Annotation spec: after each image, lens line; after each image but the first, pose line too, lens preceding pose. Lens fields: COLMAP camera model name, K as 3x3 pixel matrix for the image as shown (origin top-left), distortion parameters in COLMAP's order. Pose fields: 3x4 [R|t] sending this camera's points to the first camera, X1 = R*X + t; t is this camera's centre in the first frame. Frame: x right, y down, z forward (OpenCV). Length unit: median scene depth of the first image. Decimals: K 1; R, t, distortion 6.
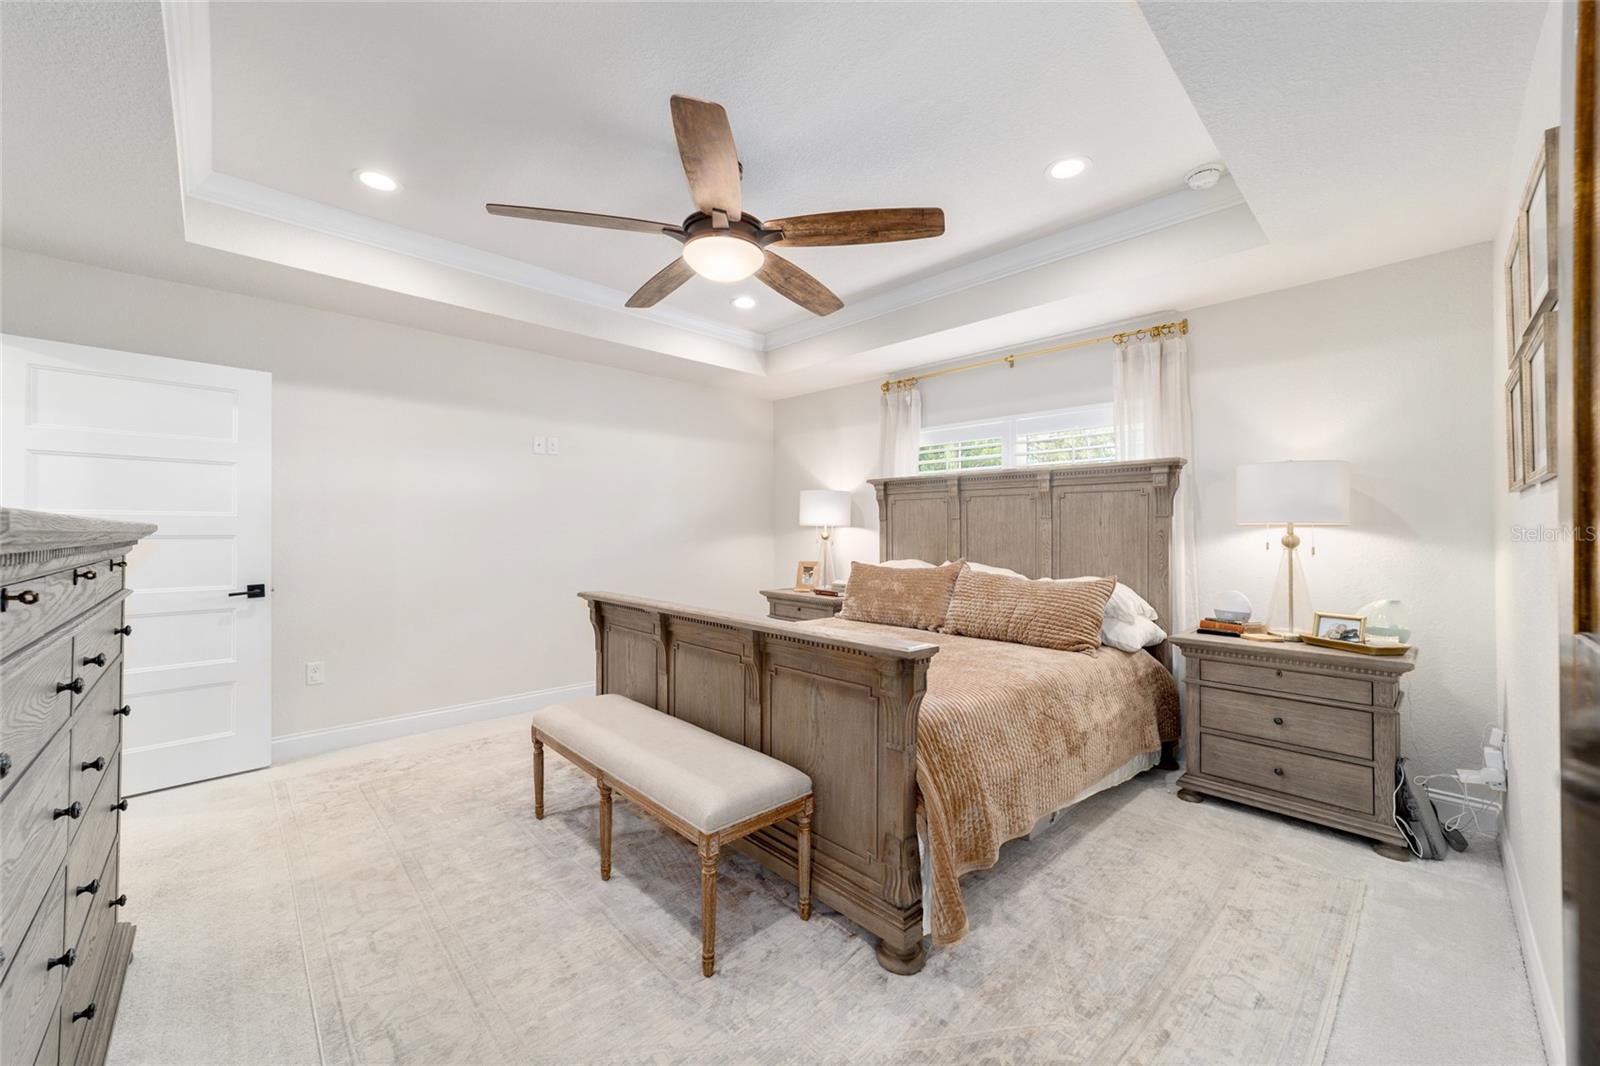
lens RADIAL K [[617.9, 0, 804.3], [0, 617.9, 512.9], [0, 0, 1]] dist [0.016434, -0.000033]
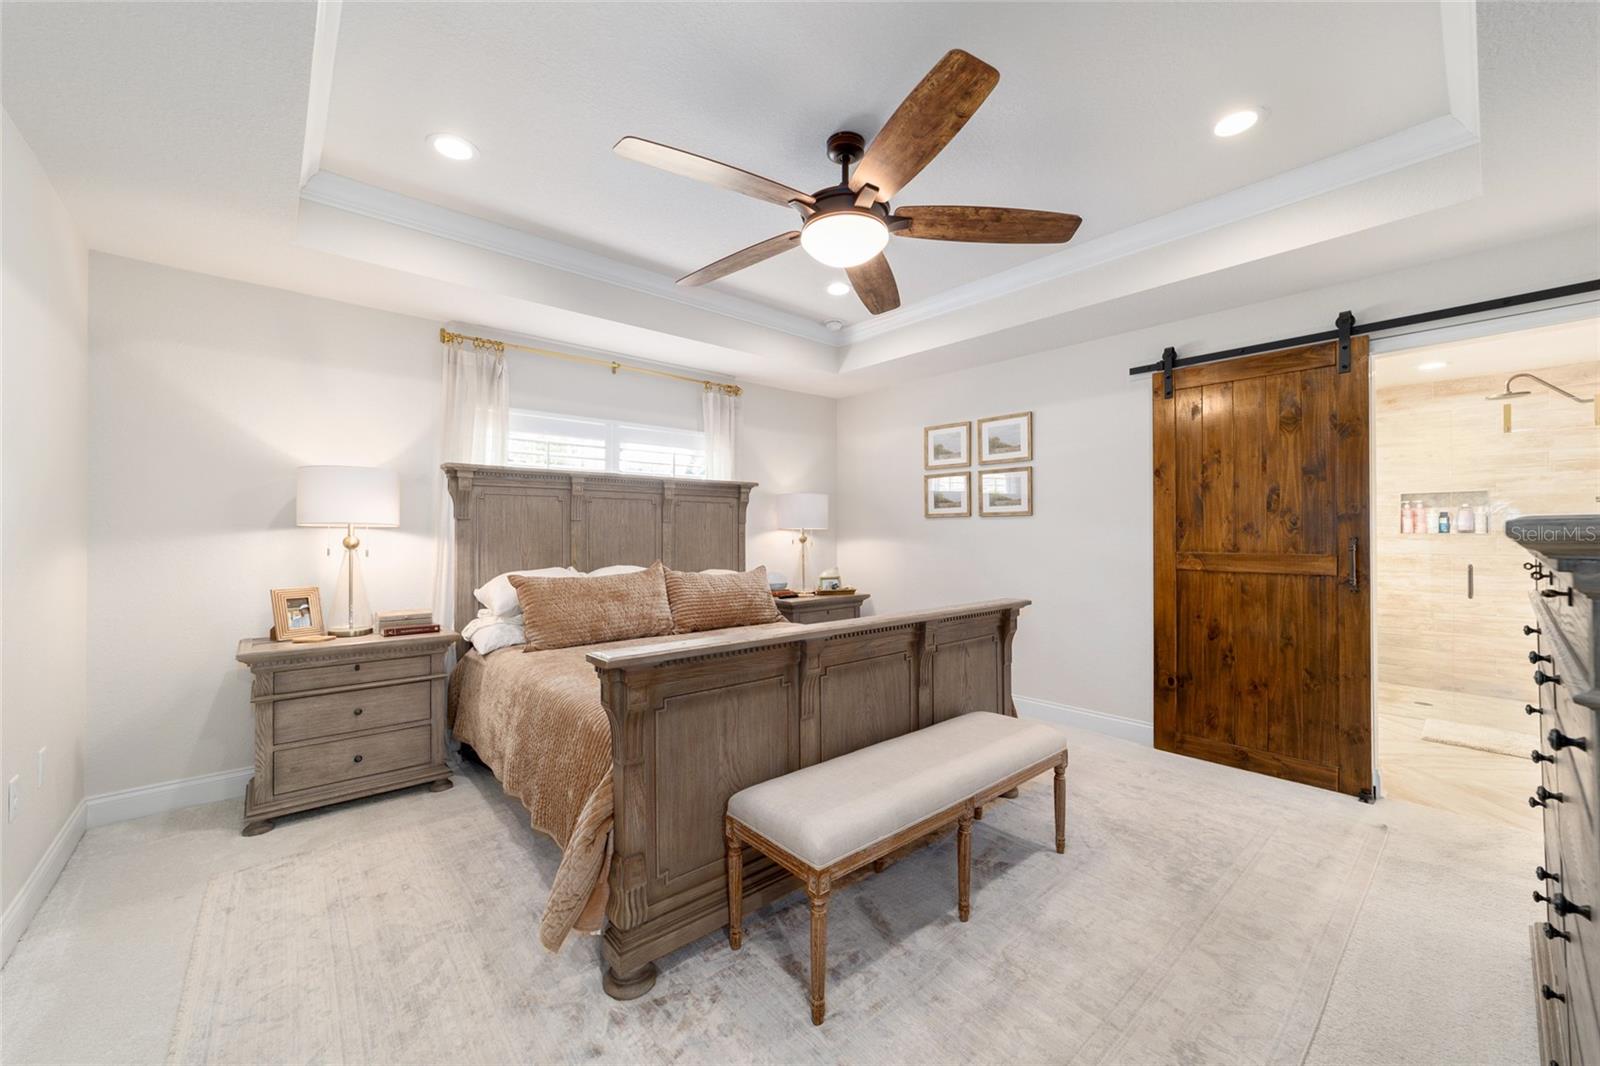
lens RADIAL K [[616.6, 0, 792.9], [0, 616.6, 530.7], [0, 0, 1]] dist [-0.018561, 0.008780]
pose [[0.071500, 0.000176, 0.997441, -0.671494], [-0.029899, 0.999551, 0.001967, 0.014005], [-0.996992, -0.029964, 0.071473, 0.639104]]
